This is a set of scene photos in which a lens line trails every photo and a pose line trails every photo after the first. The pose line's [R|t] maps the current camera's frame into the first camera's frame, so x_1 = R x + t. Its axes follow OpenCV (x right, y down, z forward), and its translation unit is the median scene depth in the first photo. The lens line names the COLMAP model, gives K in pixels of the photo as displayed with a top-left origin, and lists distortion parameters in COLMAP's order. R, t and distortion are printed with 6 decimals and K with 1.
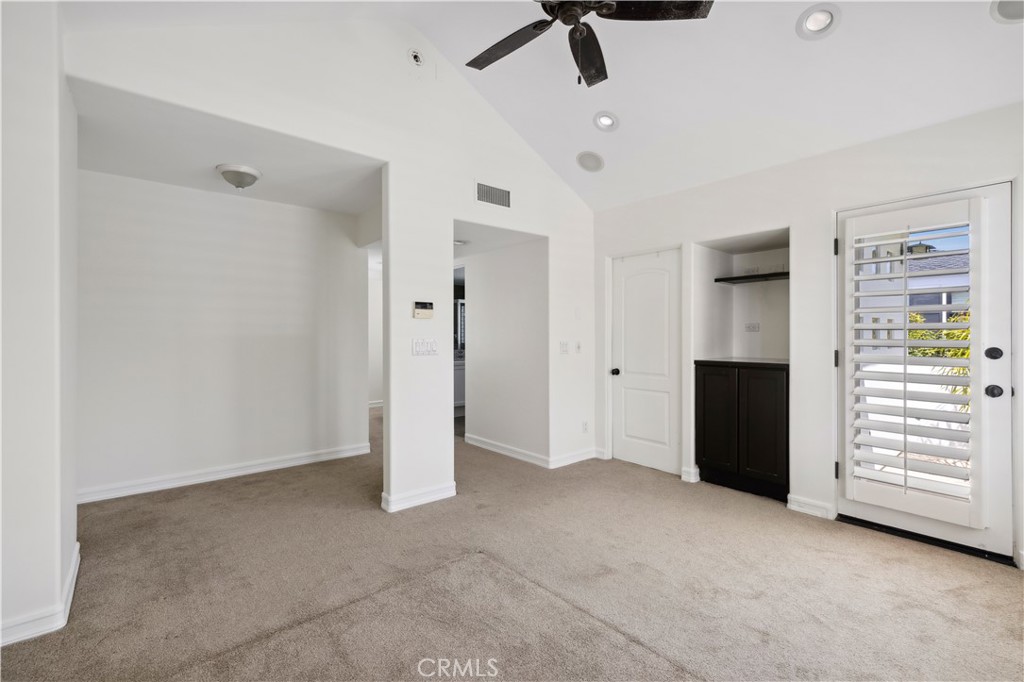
lens RADIAL K [[431.2, 0, 502.7], [0, 431.2, 334.9], [0, 0, 1]] dist [0.000770, 0.000295]
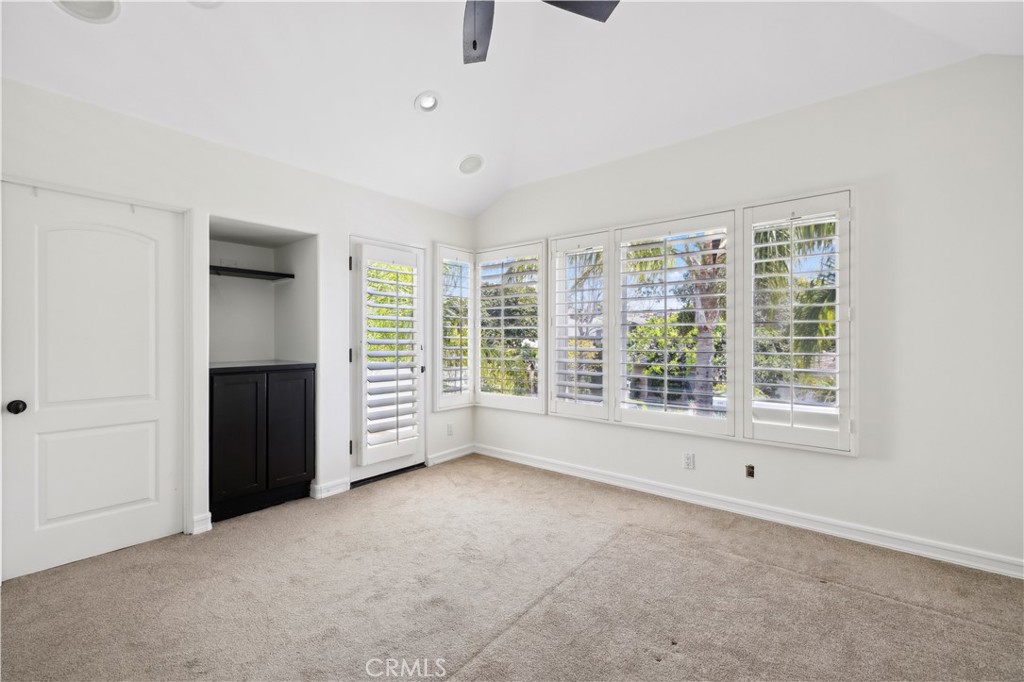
lens RADIAL K [[438.5, 0, 495.7], [0, 438.5, 339.4], [0, 0, 1]] dist [-0.000052, 0.000023]
pose [[-0.158686, -0.000059, 0.987329, -0.525264], [0.000275, 1.000000, 0.000103, 0.008971], [-0.987329, 0.000288, -0.158686, 0.814739]]
